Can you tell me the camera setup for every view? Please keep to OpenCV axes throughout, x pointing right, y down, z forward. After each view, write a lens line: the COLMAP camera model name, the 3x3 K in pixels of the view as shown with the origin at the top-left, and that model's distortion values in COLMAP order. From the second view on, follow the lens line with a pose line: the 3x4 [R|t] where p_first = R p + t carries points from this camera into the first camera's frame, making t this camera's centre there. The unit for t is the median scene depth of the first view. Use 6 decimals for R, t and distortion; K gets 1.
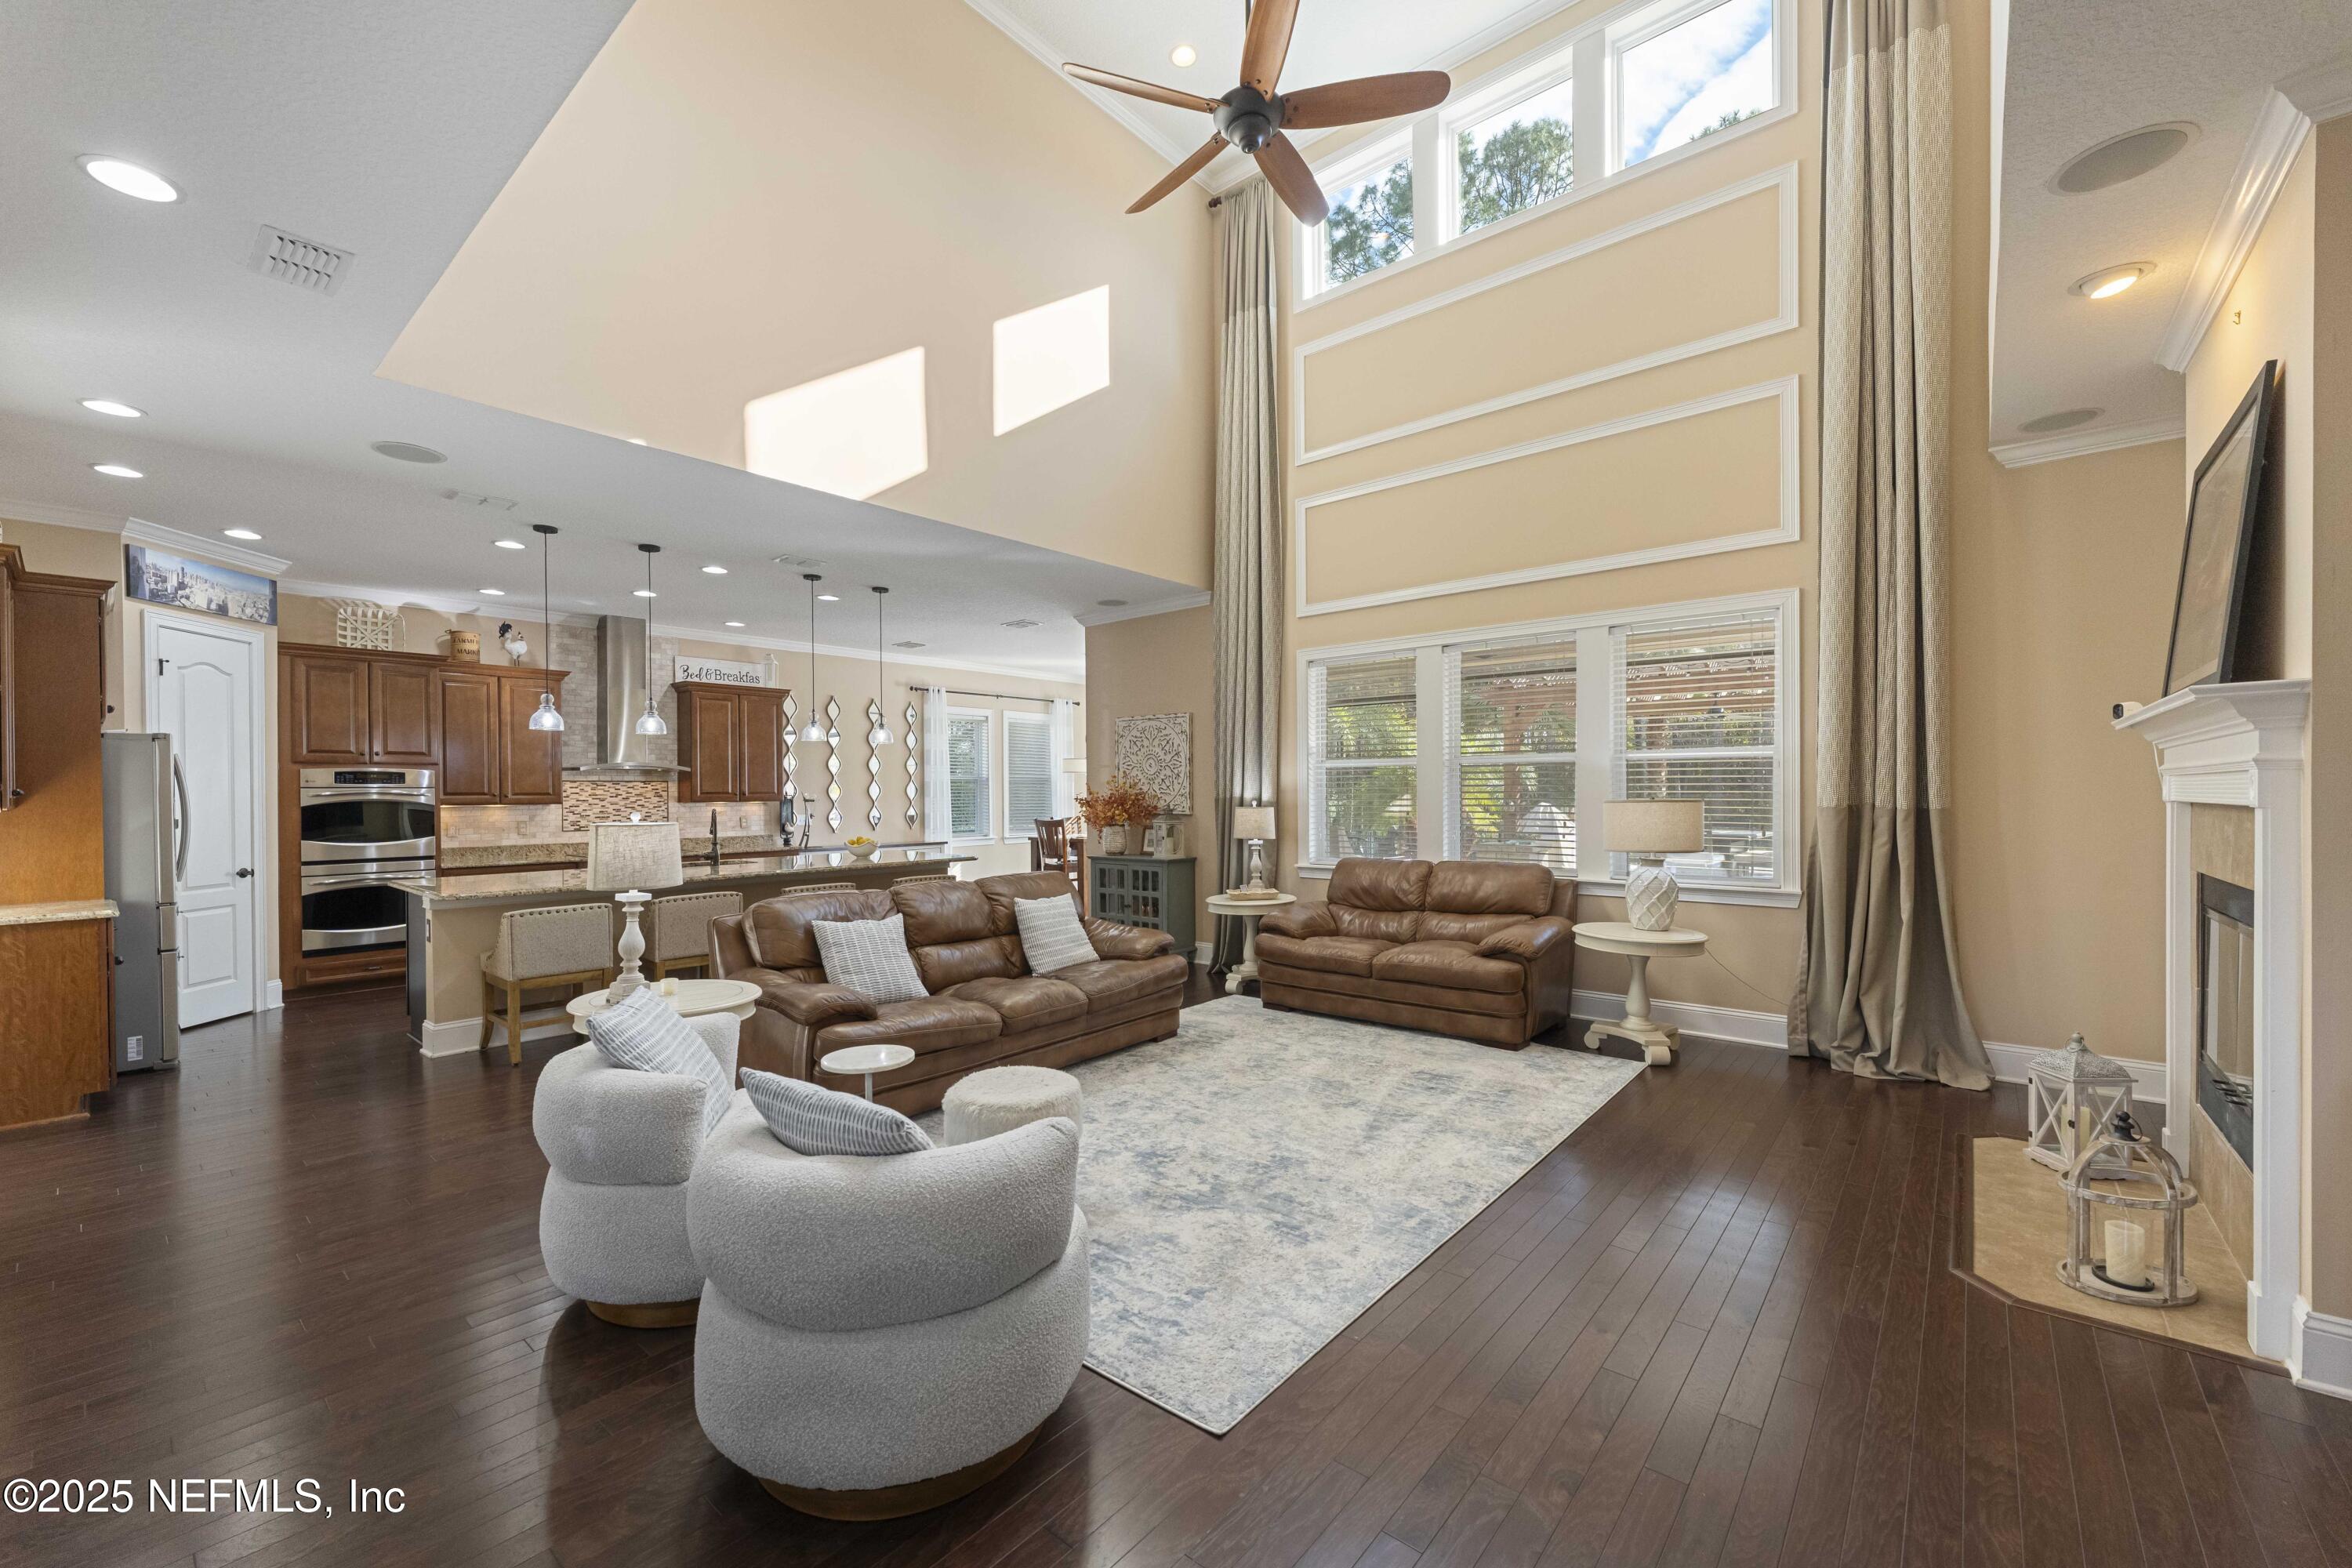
lens RADIAL K [[950.9, 0, 1172.0], [0, 950.9, 795.0], [0, 0, 1]] dist [-0.001893, 0.000070]
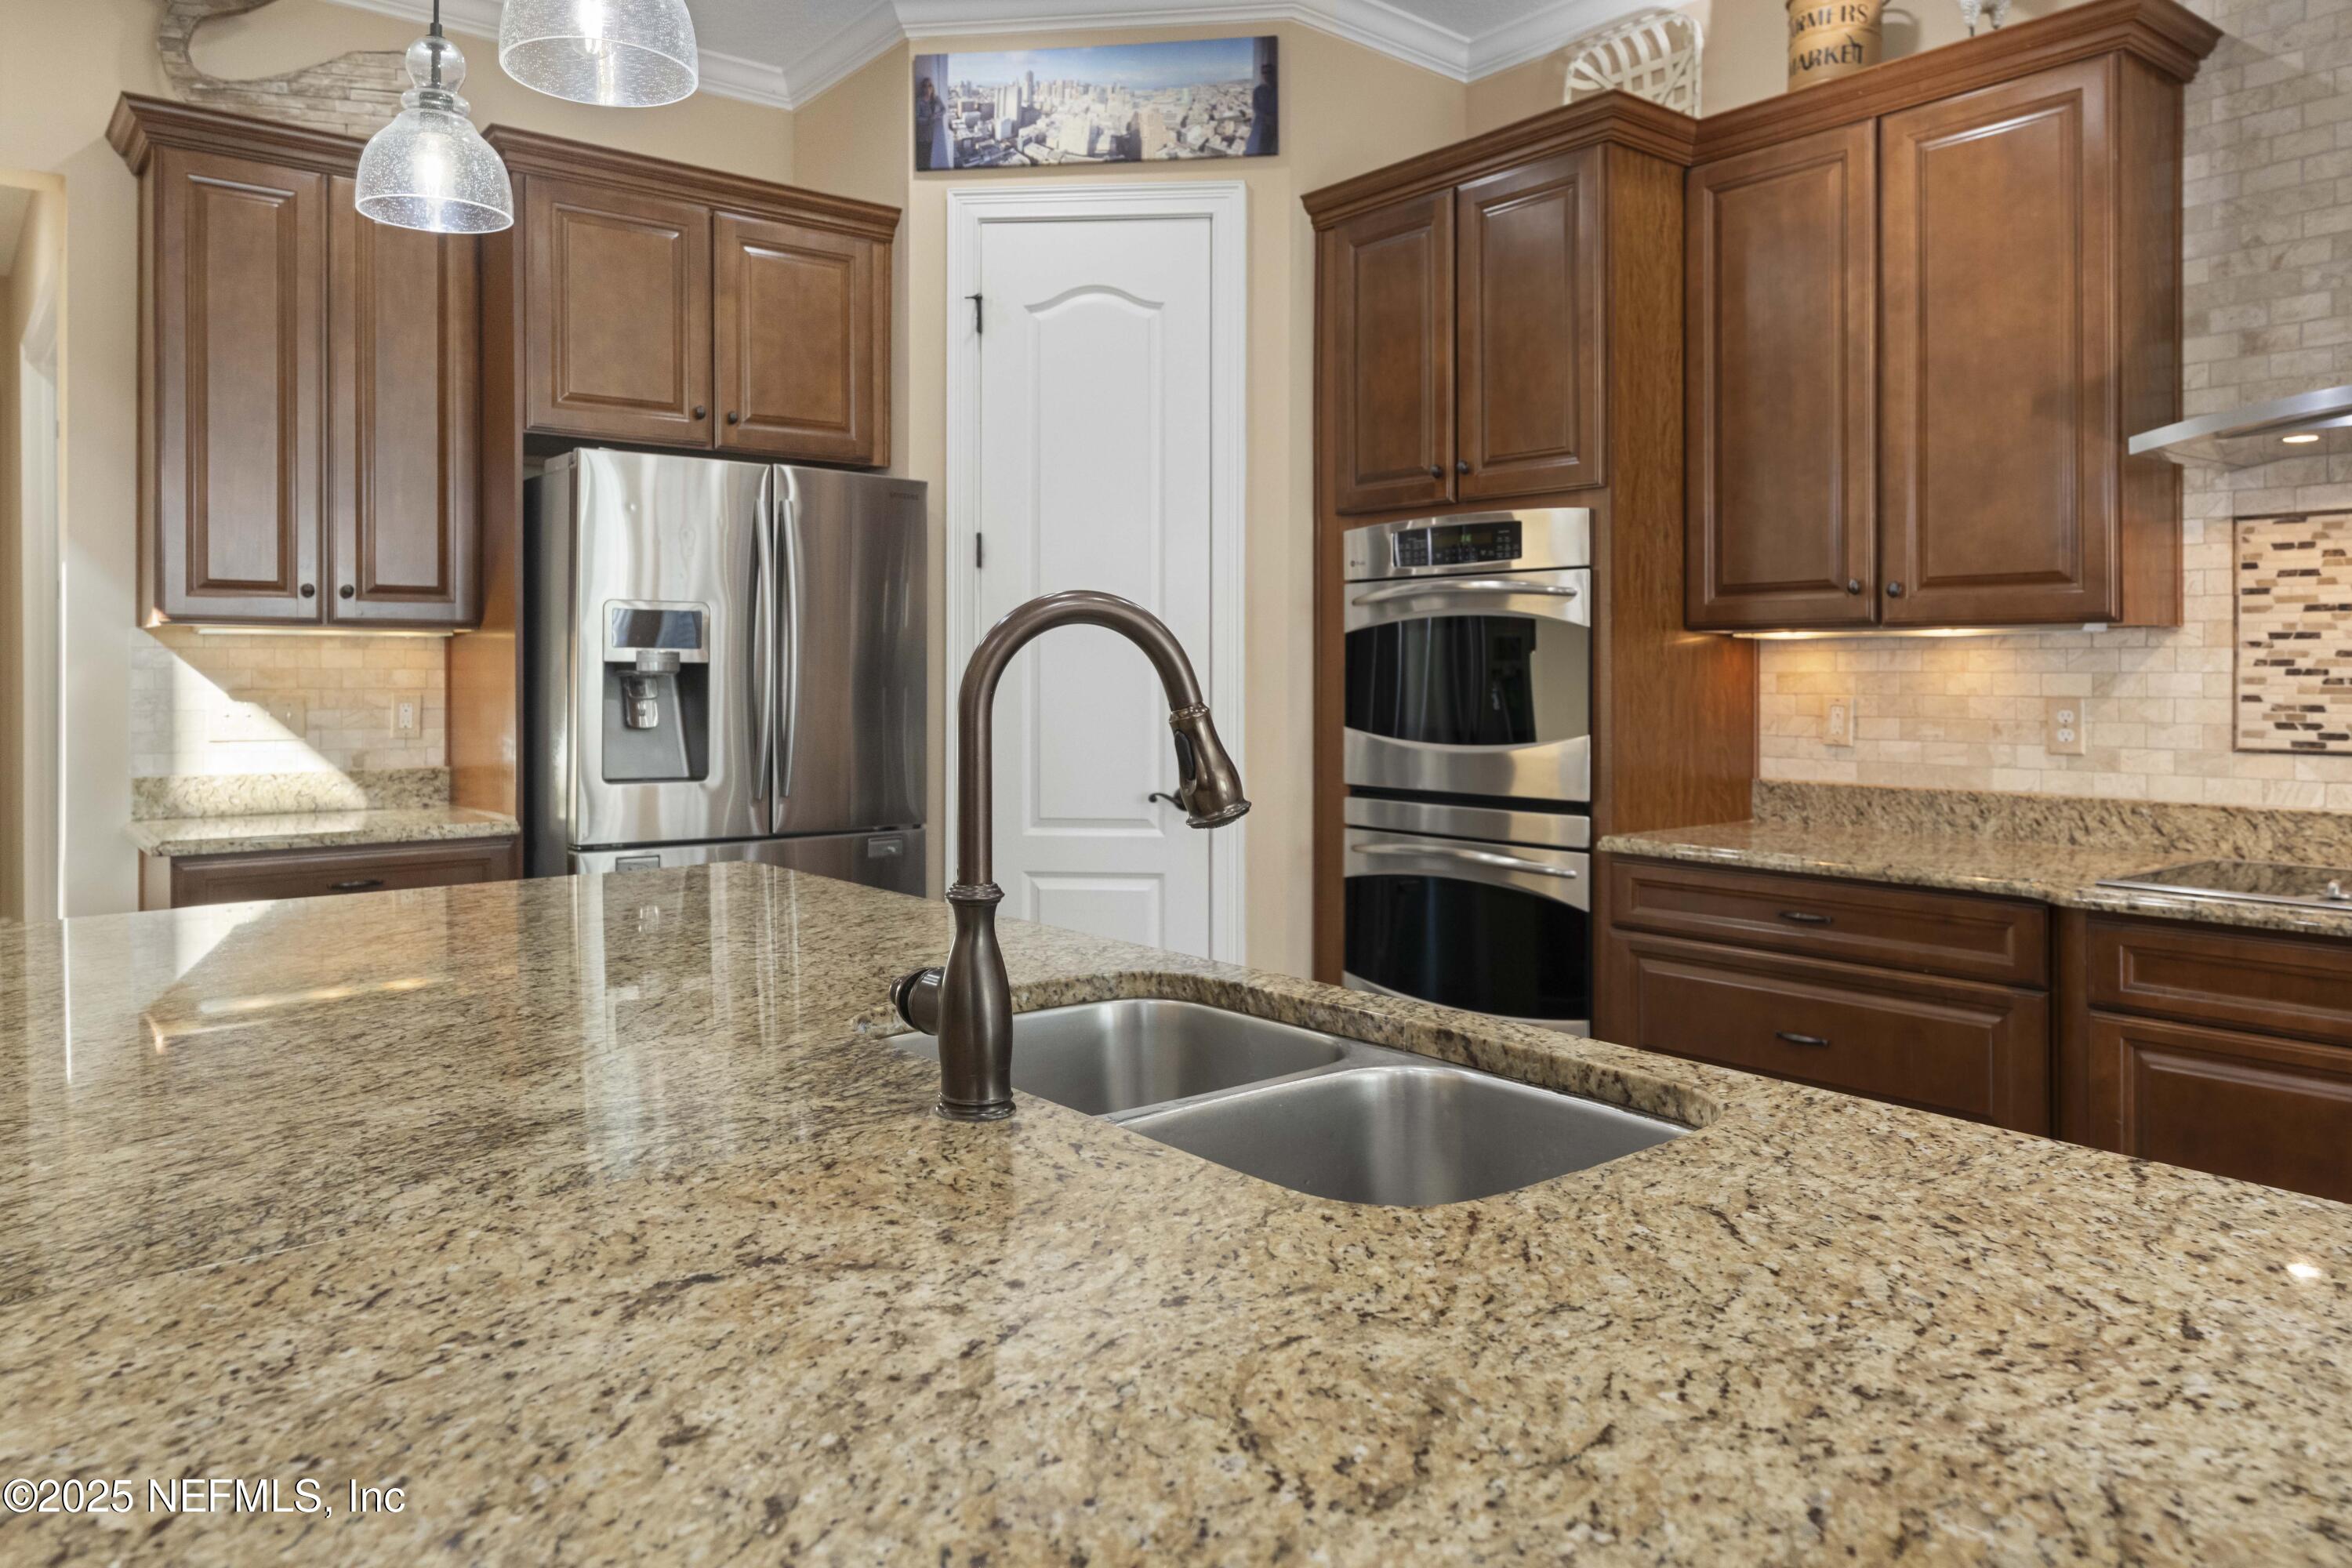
lens RADIAL K [[1613.0, 0, 1153.6], [0, 1613.0, 689.4], [0, 0, 1]] dist [-0.002312, -0.000292]
pose [[-0.196743, 0.010613, -0.980398, -0.292618], [-0.004597, 0.999920, 0.011747, 0.026673], [0.980444, 0.006818, -0.196679, 1.047318]]
